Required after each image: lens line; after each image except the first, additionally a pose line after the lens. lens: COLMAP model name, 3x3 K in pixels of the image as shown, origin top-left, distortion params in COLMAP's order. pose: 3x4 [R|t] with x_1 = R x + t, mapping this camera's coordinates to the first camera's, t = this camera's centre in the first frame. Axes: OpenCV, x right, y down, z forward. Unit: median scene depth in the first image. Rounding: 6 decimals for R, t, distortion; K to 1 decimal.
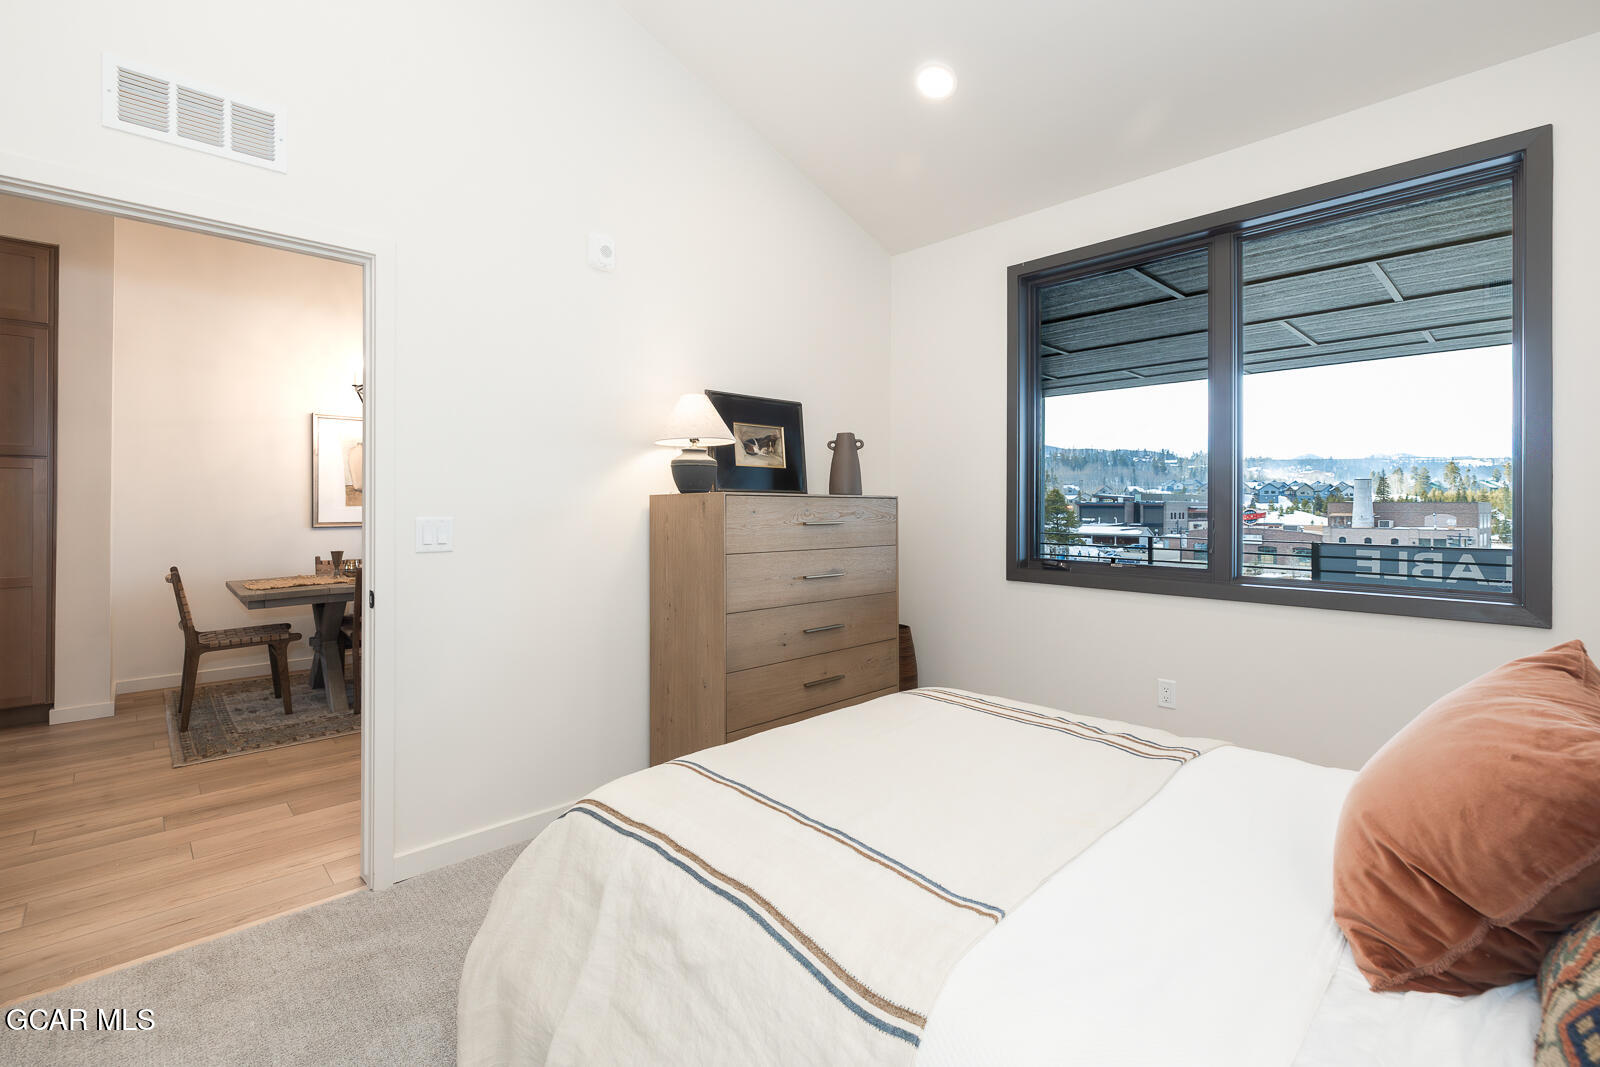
lens RADIAL K [[726.5, 0, 800.9], [0, 726.5, 510.2], [0, 0, 1]] dist [-0.002986, 0.000258]
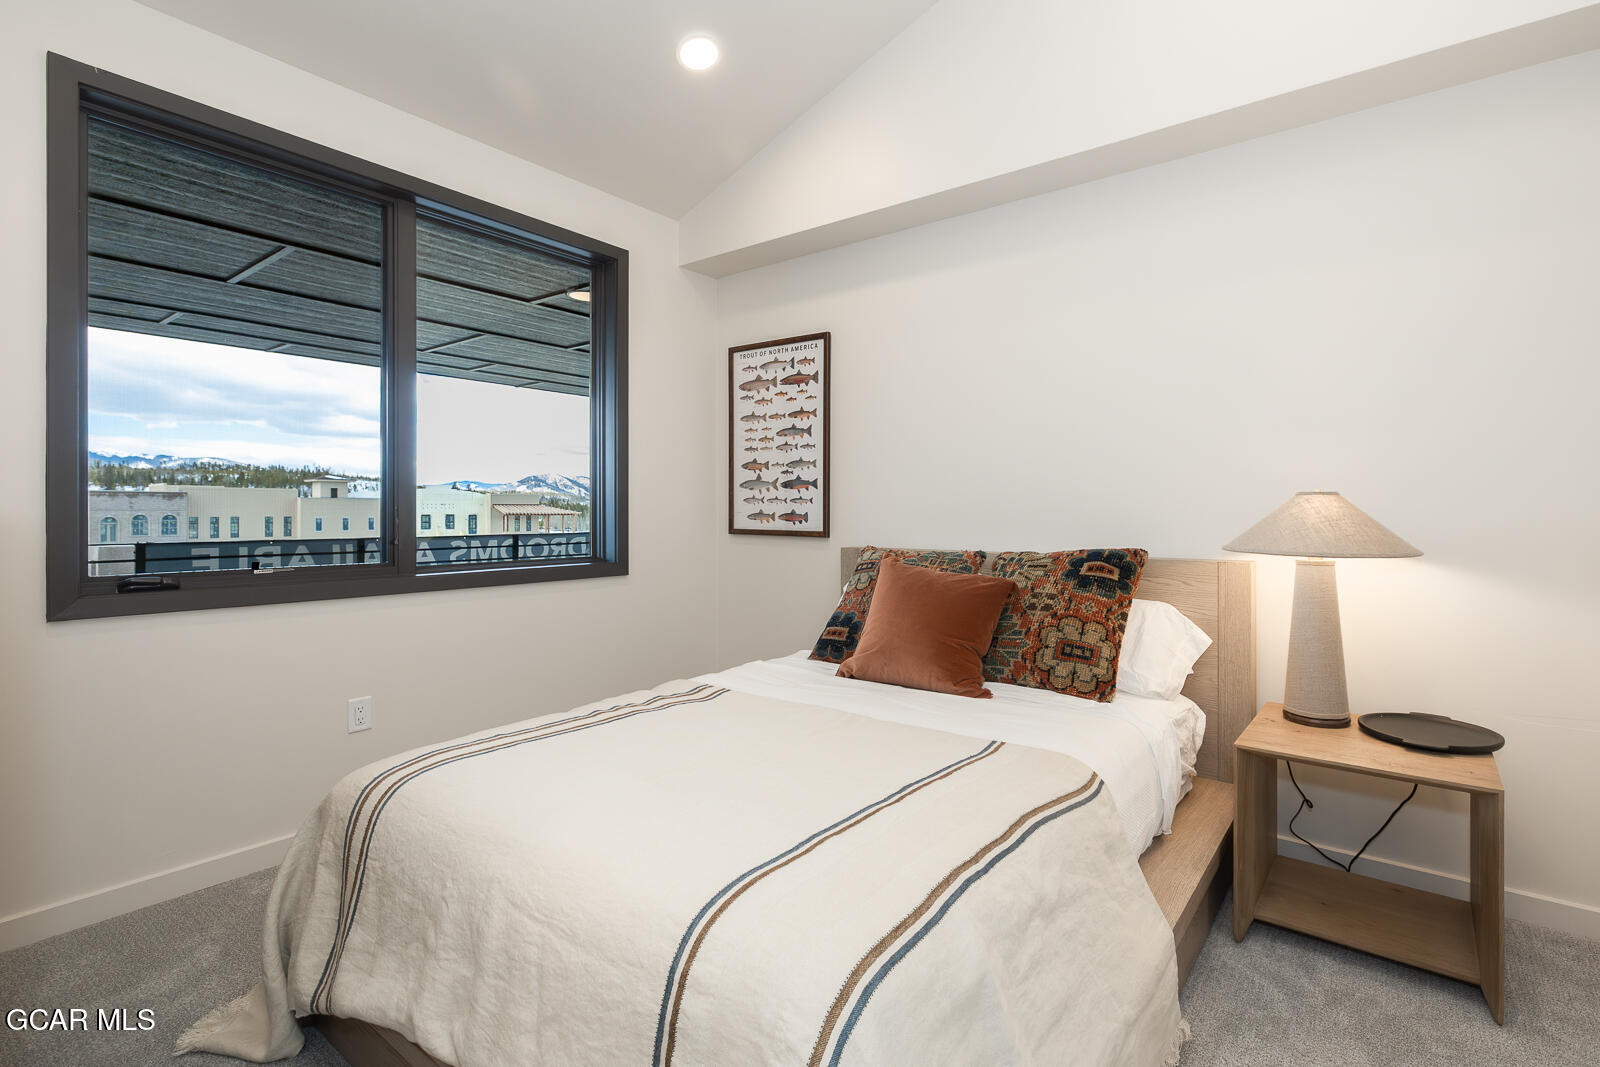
lens RADIAL K [[726.5, 0, 799.6], [0, 726.5, 517.4], [0, 0, 1]] dist [-0.002986, 0.000258]
pose [[-0.147522, -0.007725, 0.989029, -0.620596], [-0.002790, 0.999969, 0.007394, 0.010379], [-0.989055, -0.001669, -0.147538, 0.799306]]
